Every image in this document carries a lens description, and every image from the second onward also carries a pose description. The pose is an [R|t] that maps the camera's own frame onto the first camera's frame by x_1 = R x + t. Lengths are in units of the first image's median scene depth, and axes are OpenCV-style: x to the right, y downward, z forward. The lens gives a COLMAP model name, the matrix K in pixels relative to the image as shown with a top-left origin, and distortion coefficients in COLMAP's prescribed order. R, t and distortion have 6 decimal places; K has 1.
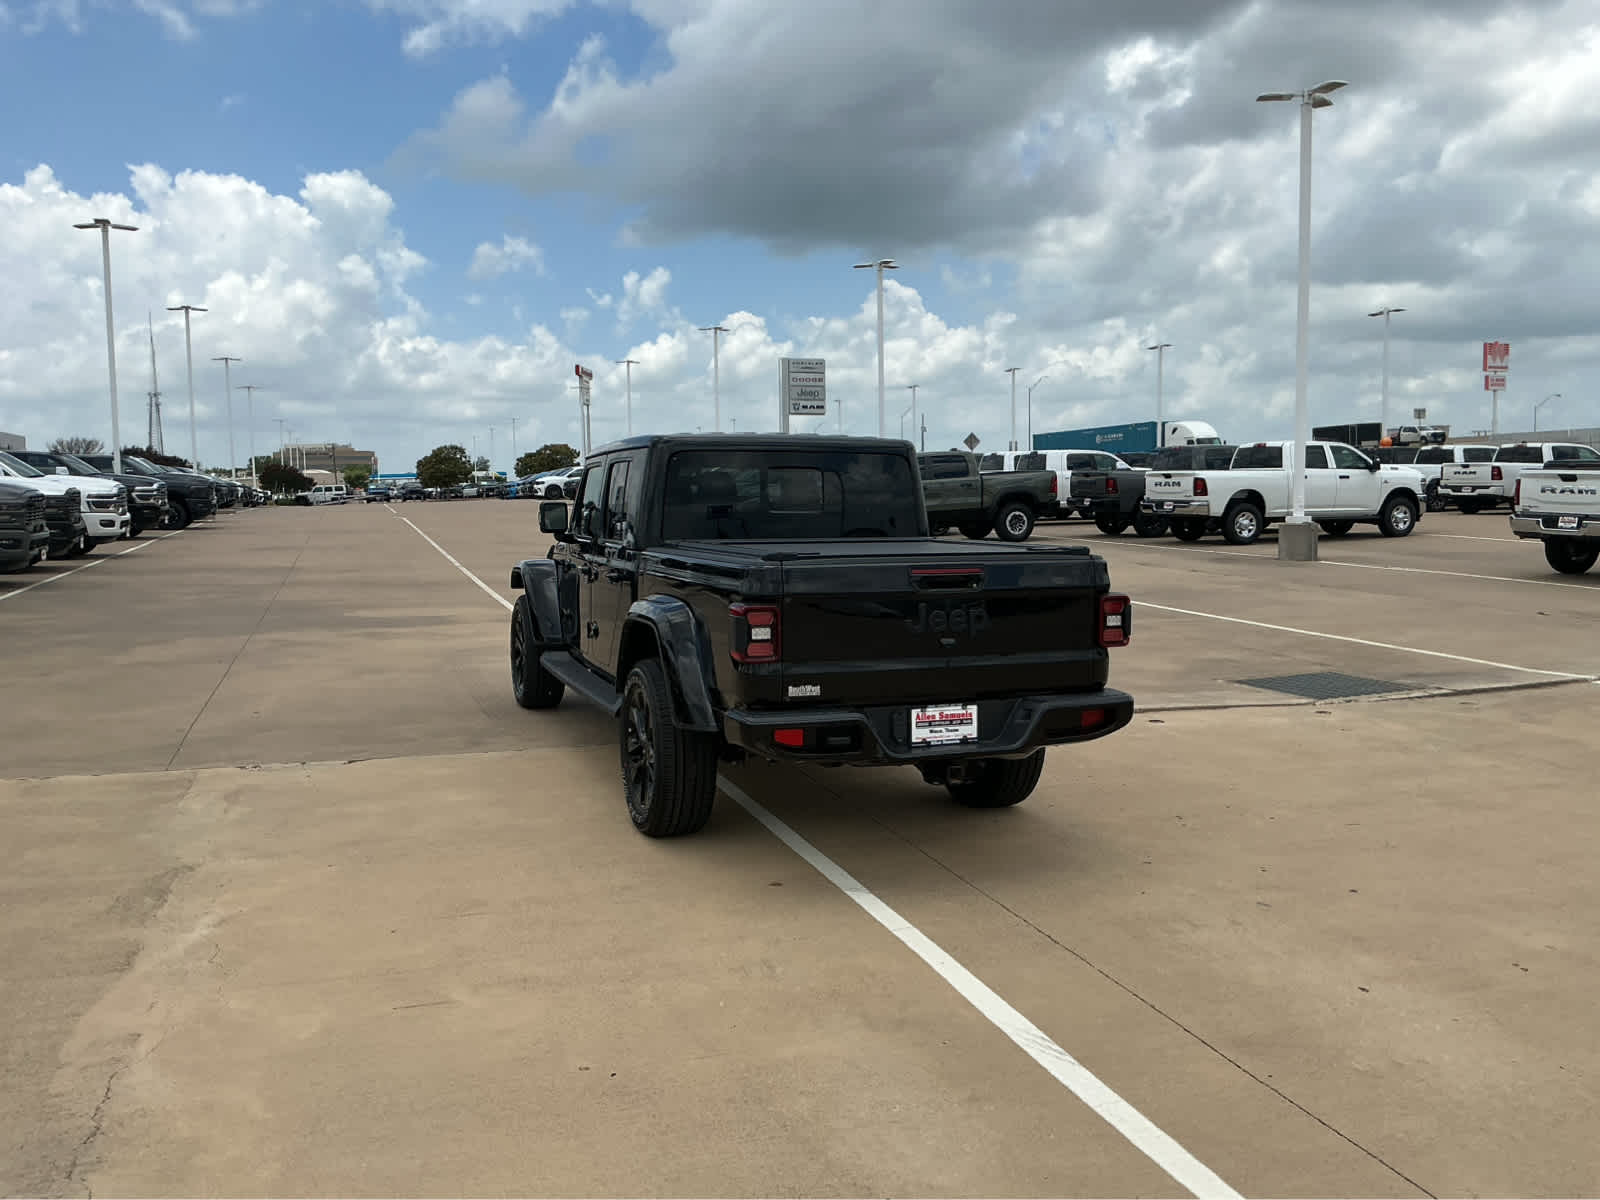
lens RADIAL K [[1320.6, 0, 801.5], [0, 1320.6, 597.6], [0, 0, 1]] dist [0.085749, -0.159728]
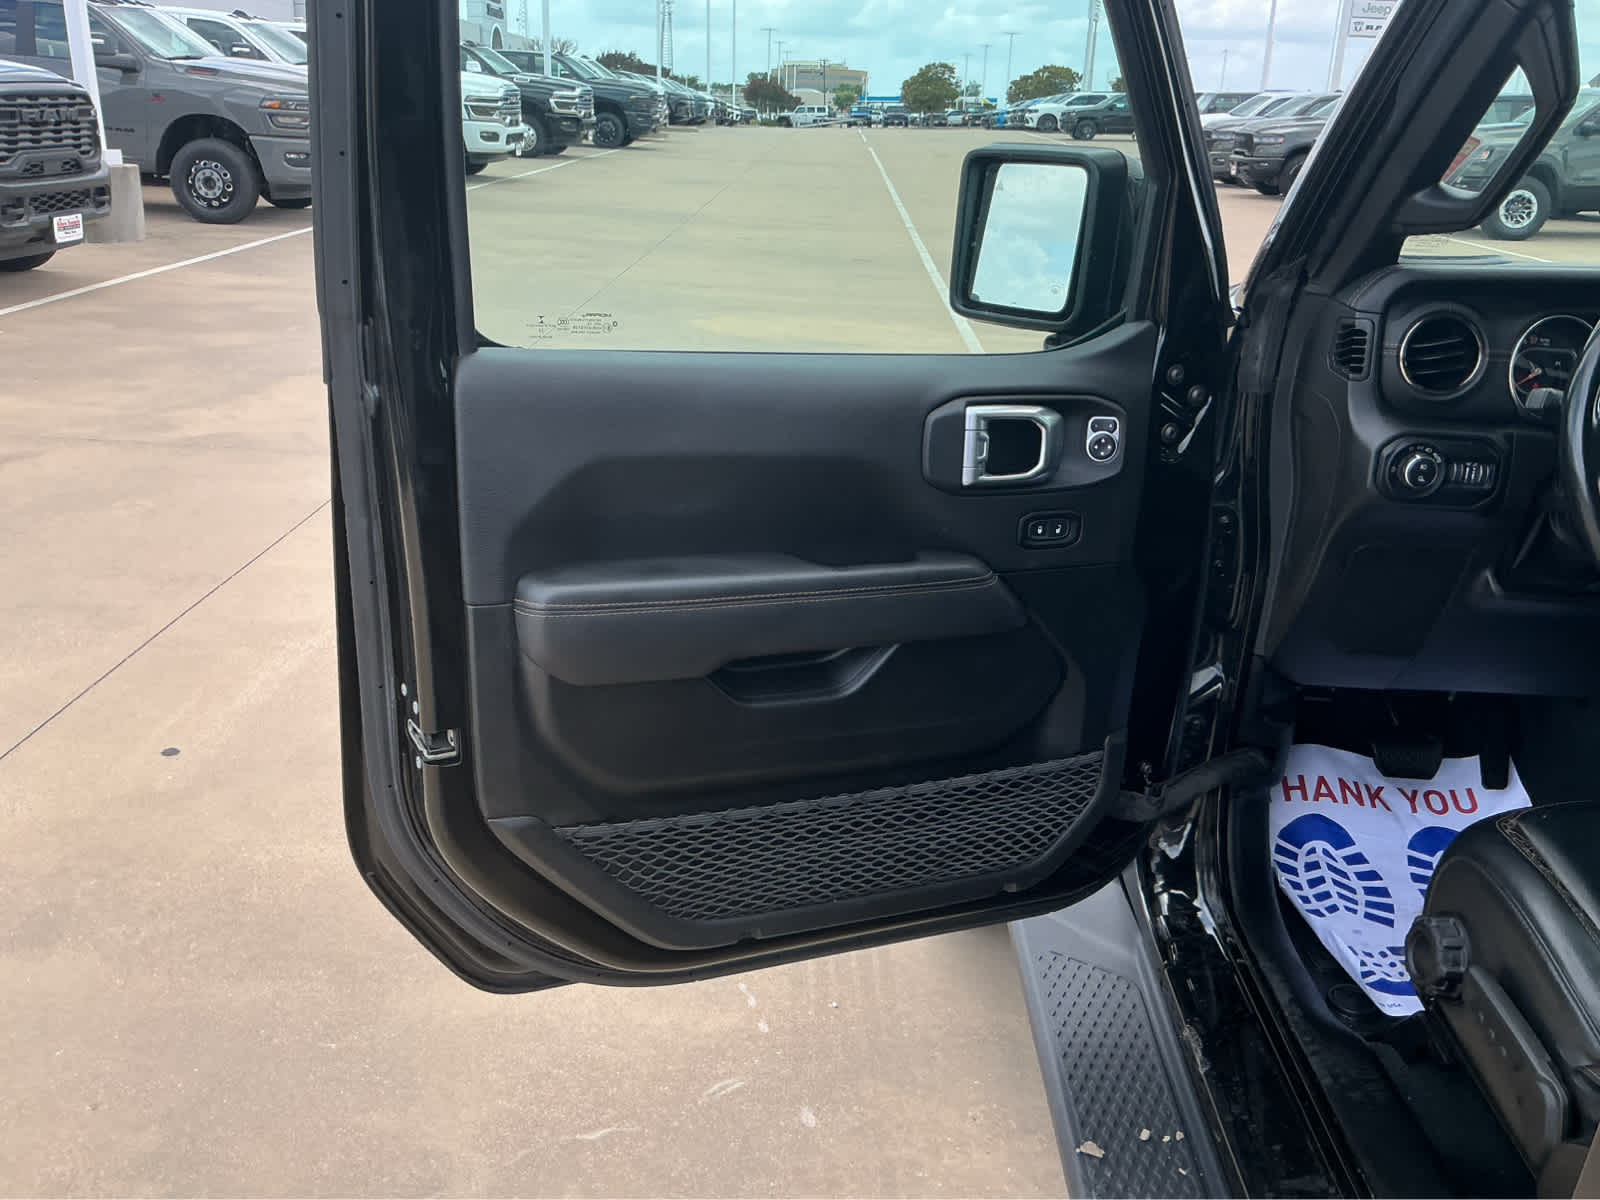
lens RADIAL K [[1320.6, 0, 809.4], [0, 1320.6, 597.2], [0, 0, 1]] dist [0.085749, -0.159728]
pose [[0.938587, 0.159225, -0.306109, -0.048997], [-0.074813, 0.959966, 0.269941, -0.017857], [0.336836, -0.230462, 0.912923, 0.236224]]
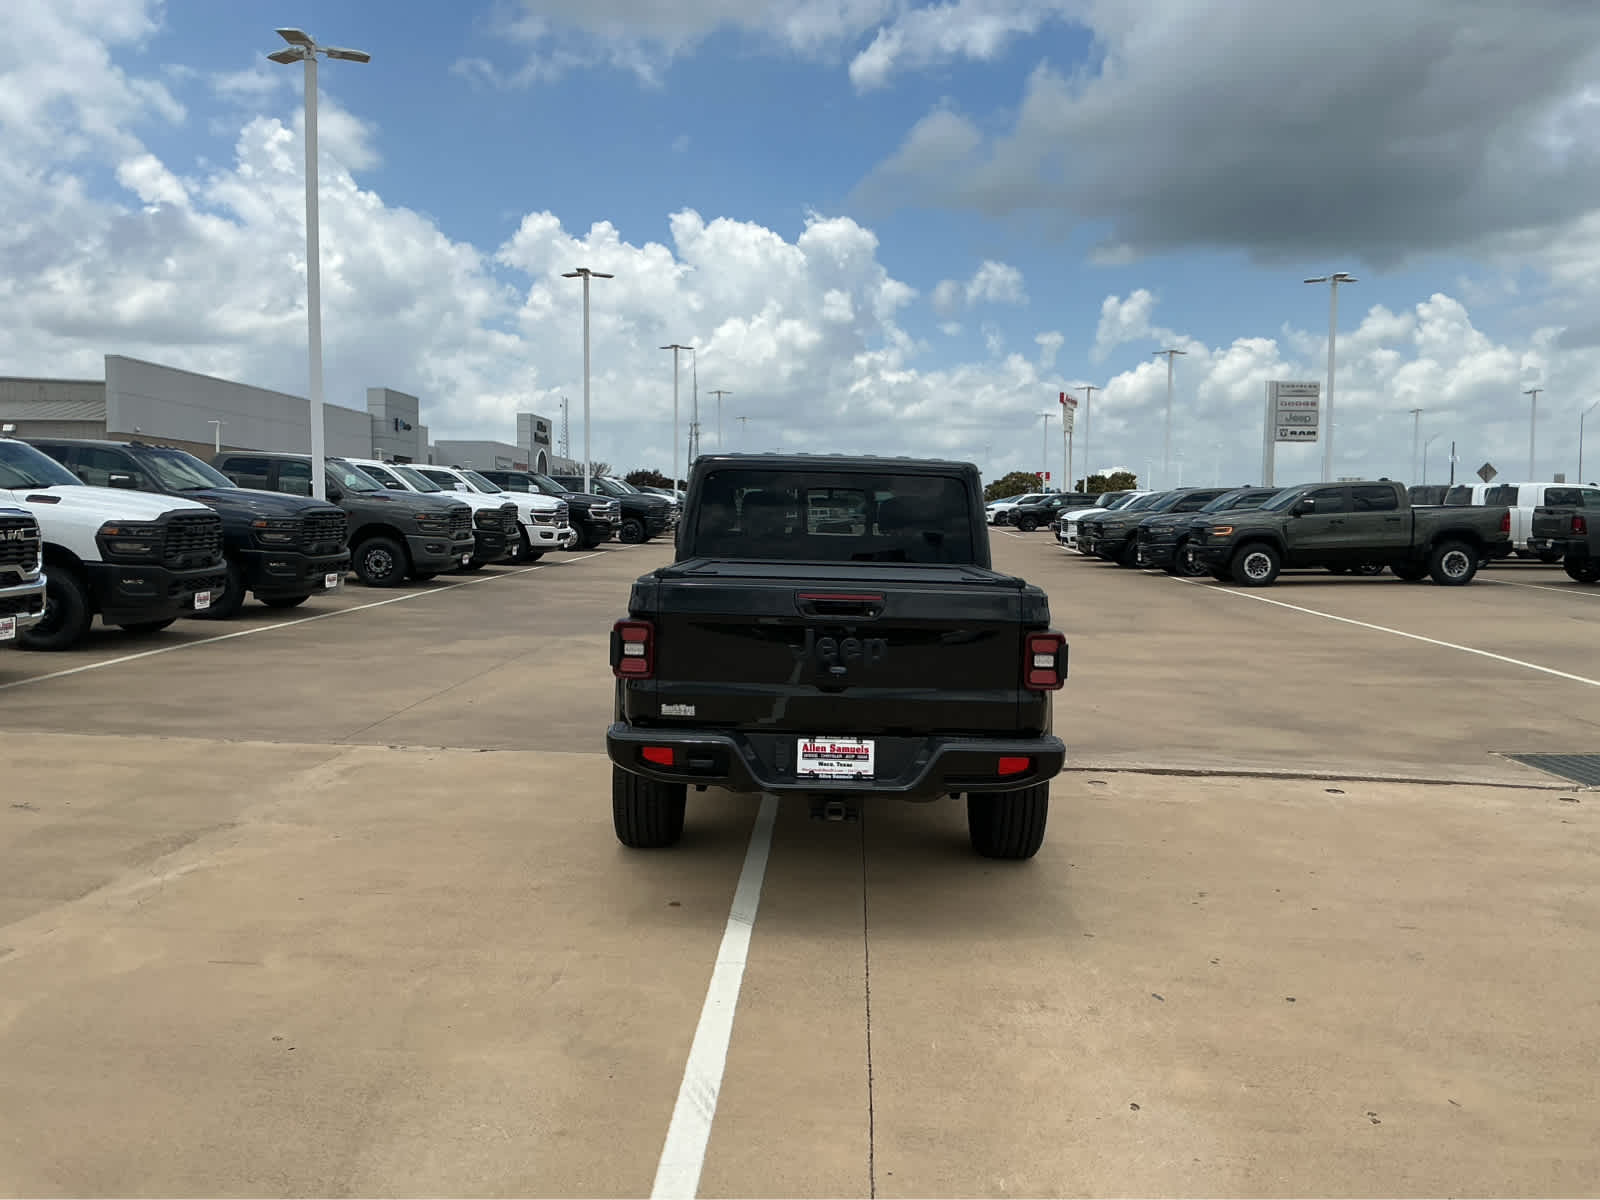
lens RADIAL K [[1320.6, 0, 801.0], [0, 1320.6, 601.3], [0, 0, 1]] dist [0.085749, -0.159728]
pose [[0.932432, 0.047112, -0.358261, 0.076635], [-0.053516, 0.998535, -0.007975, -0.001369], [0.357360, 0.026609, 0.933587, 0.018317]]
